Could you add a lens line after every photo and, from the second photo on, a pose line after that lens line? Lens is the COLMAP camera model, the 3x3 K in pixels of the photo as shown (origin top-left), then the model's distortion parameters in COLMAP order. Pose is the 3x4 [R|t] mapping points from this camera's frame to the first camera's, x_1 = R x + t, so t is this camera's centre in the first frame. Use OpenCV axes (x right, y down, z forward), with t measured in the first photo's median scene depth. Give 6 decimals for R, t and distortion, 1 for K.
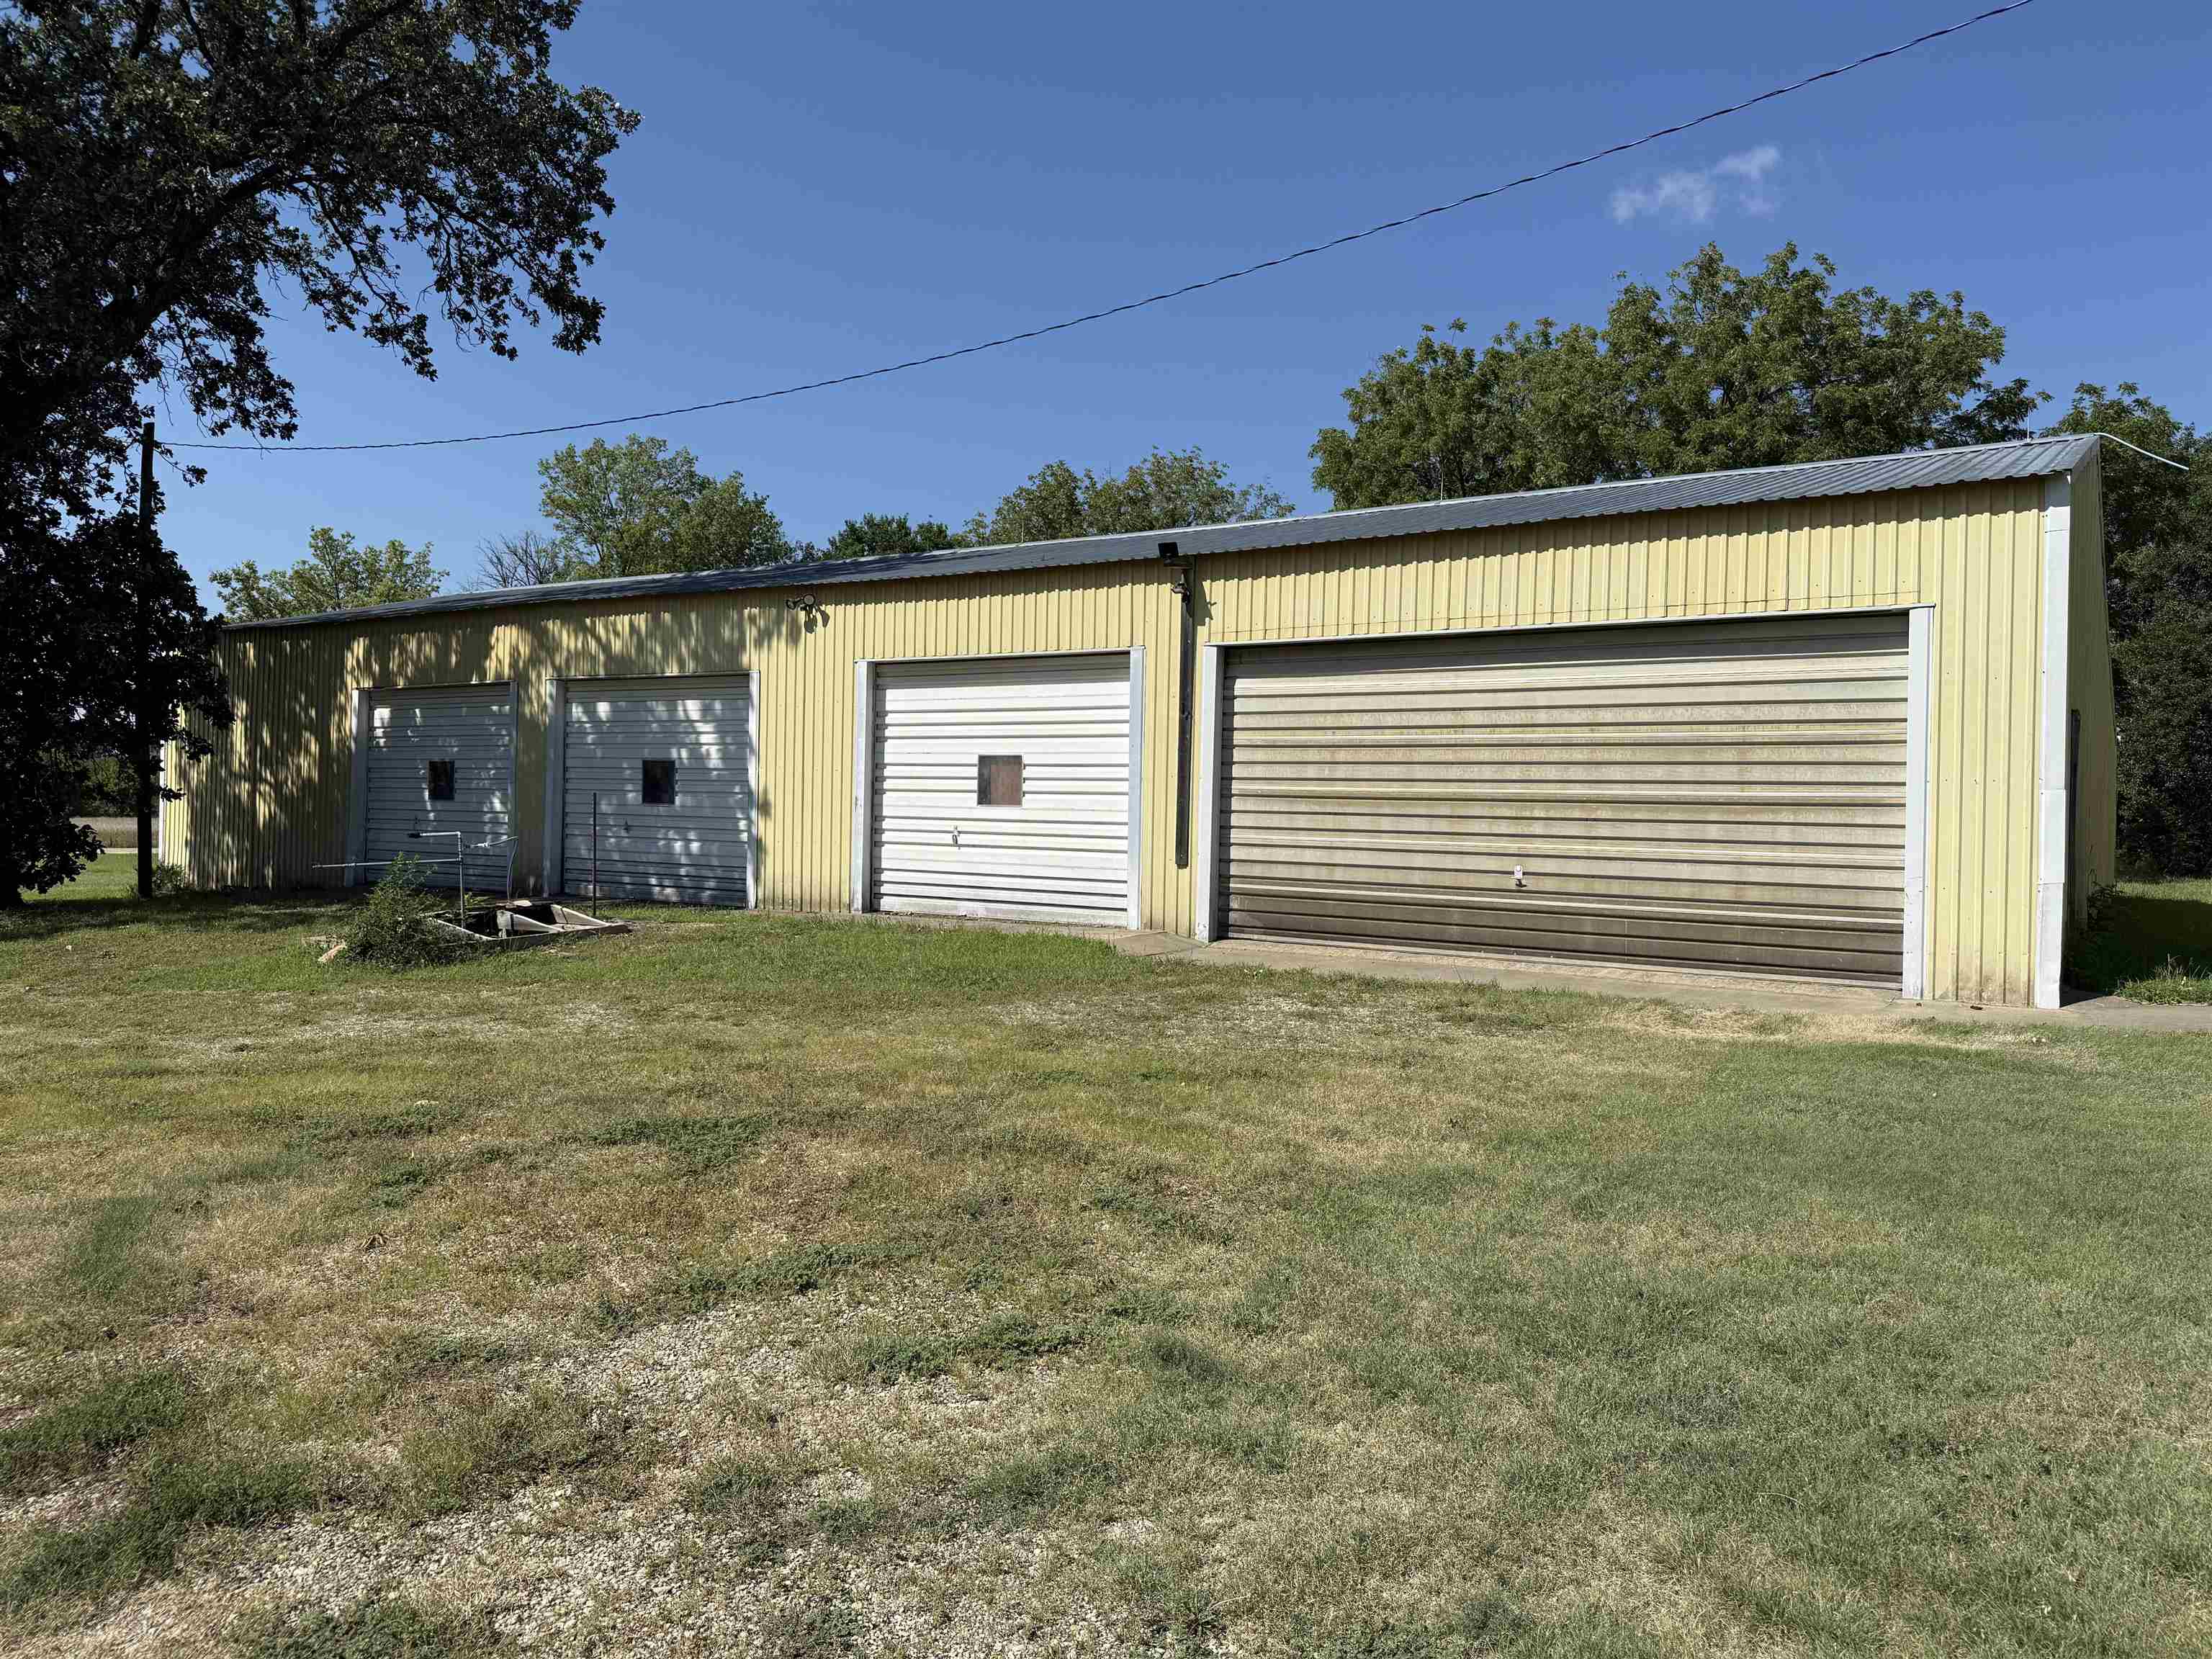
lens RADIAL K [[1544.5, 0, 1103.9], [0, 1544.5, 832.9], [0, 0, 1]] dist [0.084738, -0.105035]
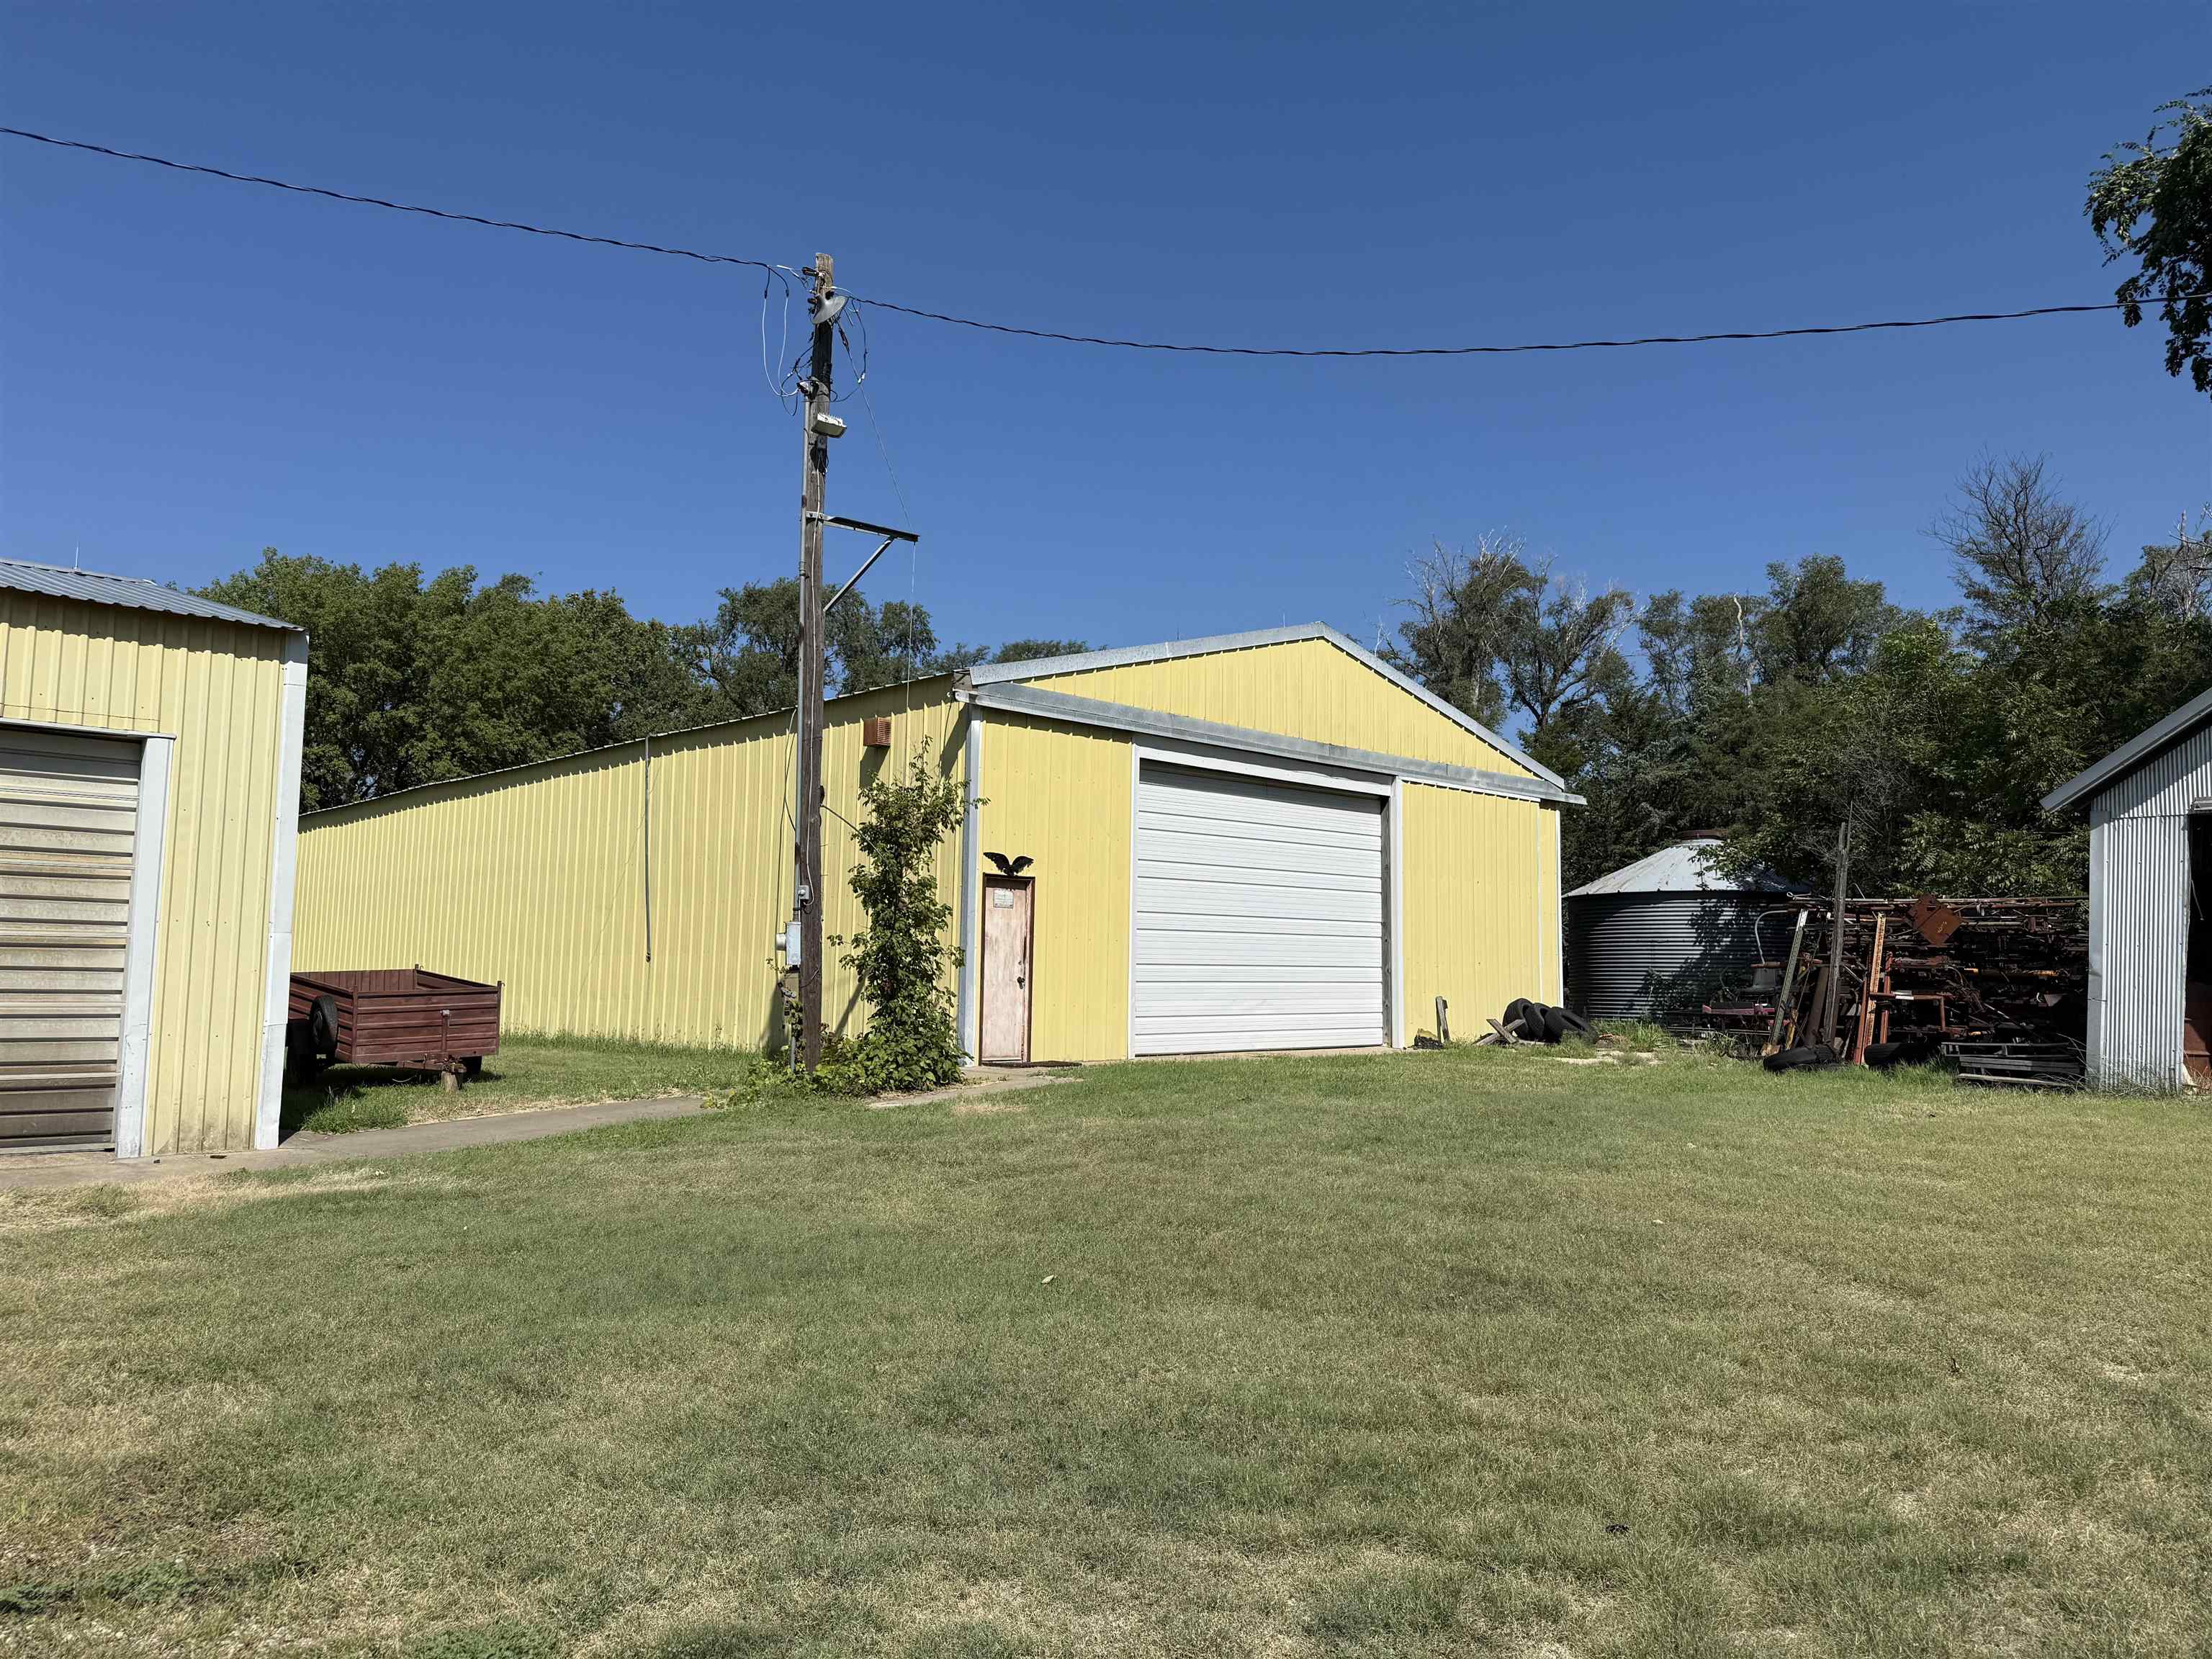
lens RADIAL K [[1544.5, 0, 1103.9], [0, 1544.5, 832.9], [0, 0, 1]] dist [0.084738, -0.105035]
pose [[0.227936, 0.081111, 0.970292, -0.264097], [0.006901, 0.996365, -0.084912, -0.001834], [-0.973652, 0.026050, 0.226548, 0.229965]]
